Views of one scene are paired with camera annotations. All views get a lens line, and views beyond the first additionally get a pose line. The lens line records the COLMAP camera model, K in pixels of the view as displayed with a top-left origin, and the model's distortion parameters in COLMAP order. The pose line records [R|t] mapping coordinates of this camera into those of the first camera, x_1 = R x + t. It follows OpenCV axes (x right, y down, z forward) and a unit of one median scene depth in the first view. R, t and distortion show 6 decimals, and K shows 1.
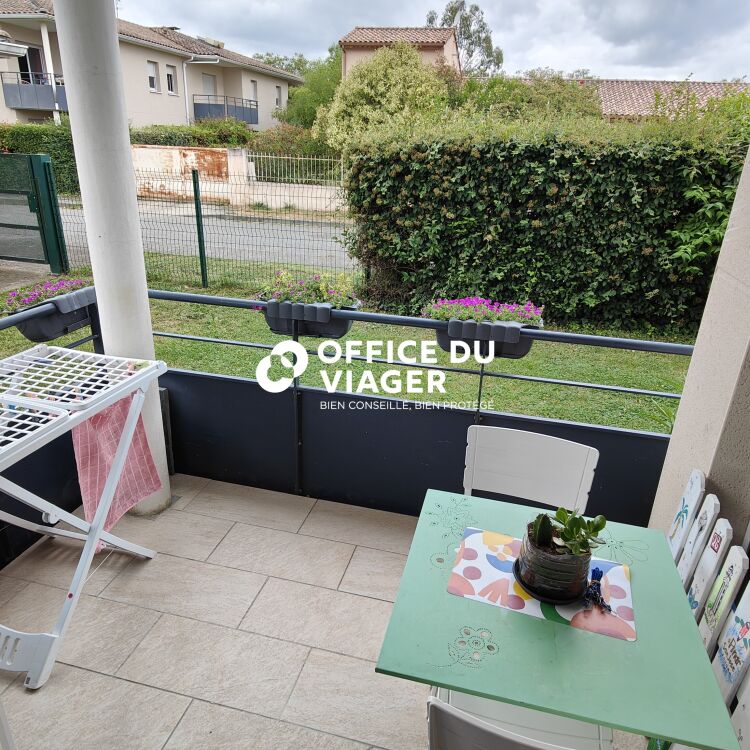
lens RADIAL K [[575.2, 0, 375.0], [0, 575.2, 375.0], [0, 0, 1]] dist [-0.000099, -0.002798]
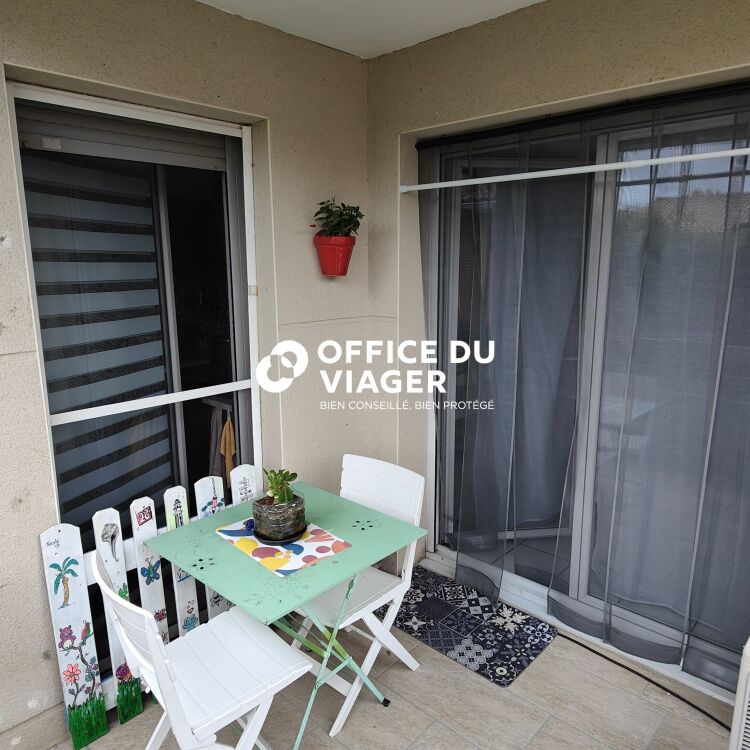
lens RADIAL K [[575.2, 0, 375.0], [0, 575.2, 375.0], [0, 0, 1]] dist [-0.000099, -0.002798]
pose [[-0.873571, -0.129378, 0.469186, -0.468655], [0.156442, 0.838217, 0.522416, -0.613204], [-0.460869, 0.529768, -0.712001, 1.612576]]
